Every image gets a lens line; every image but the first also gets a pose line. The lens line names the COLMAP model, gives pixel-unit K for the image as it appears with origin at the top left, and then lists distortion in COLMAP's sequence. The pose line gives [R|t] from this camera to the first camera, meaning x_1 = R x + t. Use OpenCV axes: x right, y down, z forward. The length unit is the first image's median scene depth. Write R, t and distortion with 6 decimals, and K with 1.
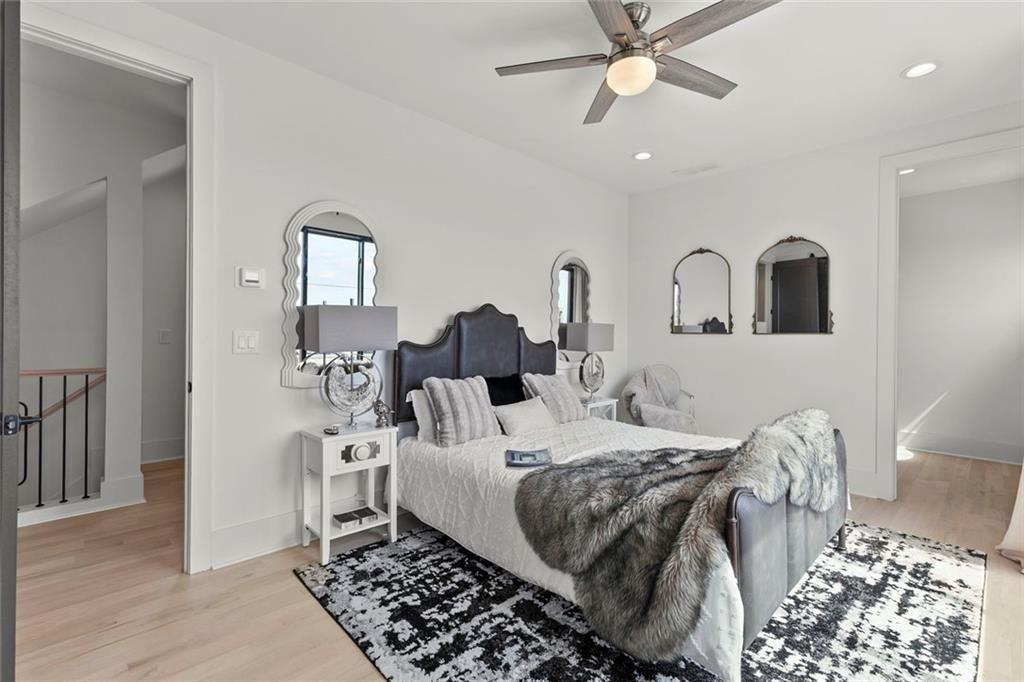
lens RADIAL K [[459.9, 0, 513.5], [0, 459.9, 339.0], [0, 0, 1]] dist [-0.002508, -0.000522]
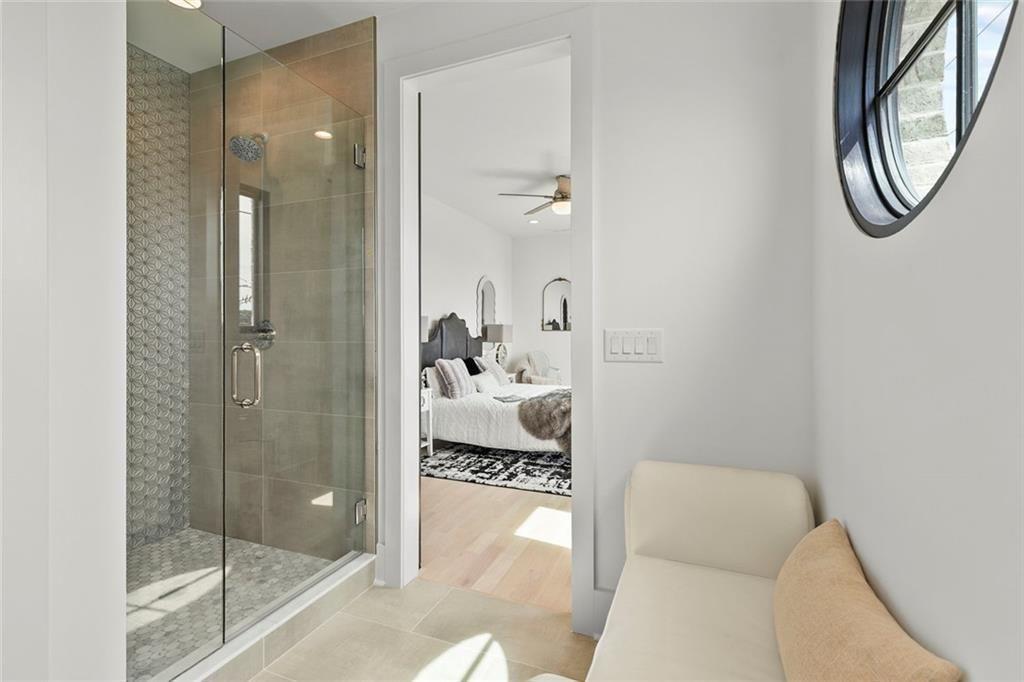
lens RADIAL K [[459.9, 0, 513.6], [0, 459.9, 334.3], [0, 0, 1]] dist [-0.002508, -0.000522]
pose [[0.911845, -0.009662, 0.410421, -0.849504], [0.009763, 0.999951, 0.001850, -0.007779], [-0.410419, 0.002320, 0.911894, -0.844889]]
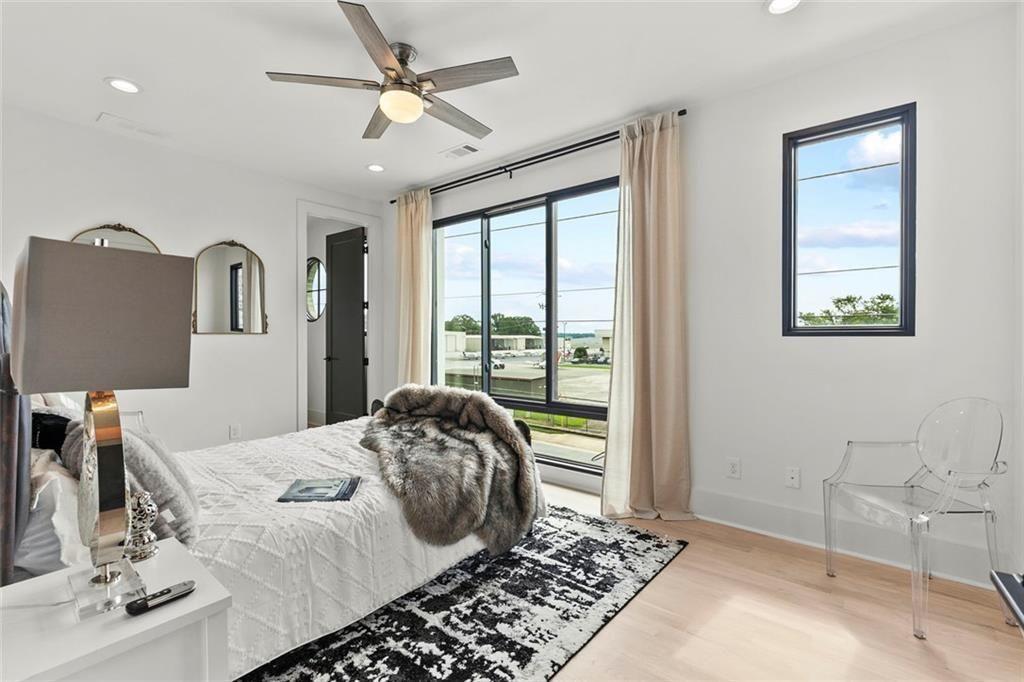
lens RADIAL K [[459.9, 0, 511.6], [0, 459.9, 335.8], [0, 0, 1]] dist [-0.002508, -0.000522]
pose [[-0.118799, -0.005503, 0.992903, -0.950062], [0.009106, 0.999937, 0.006631, -0.013649], [-0.992877, 0.009829, -0.118742, 0.899831]]
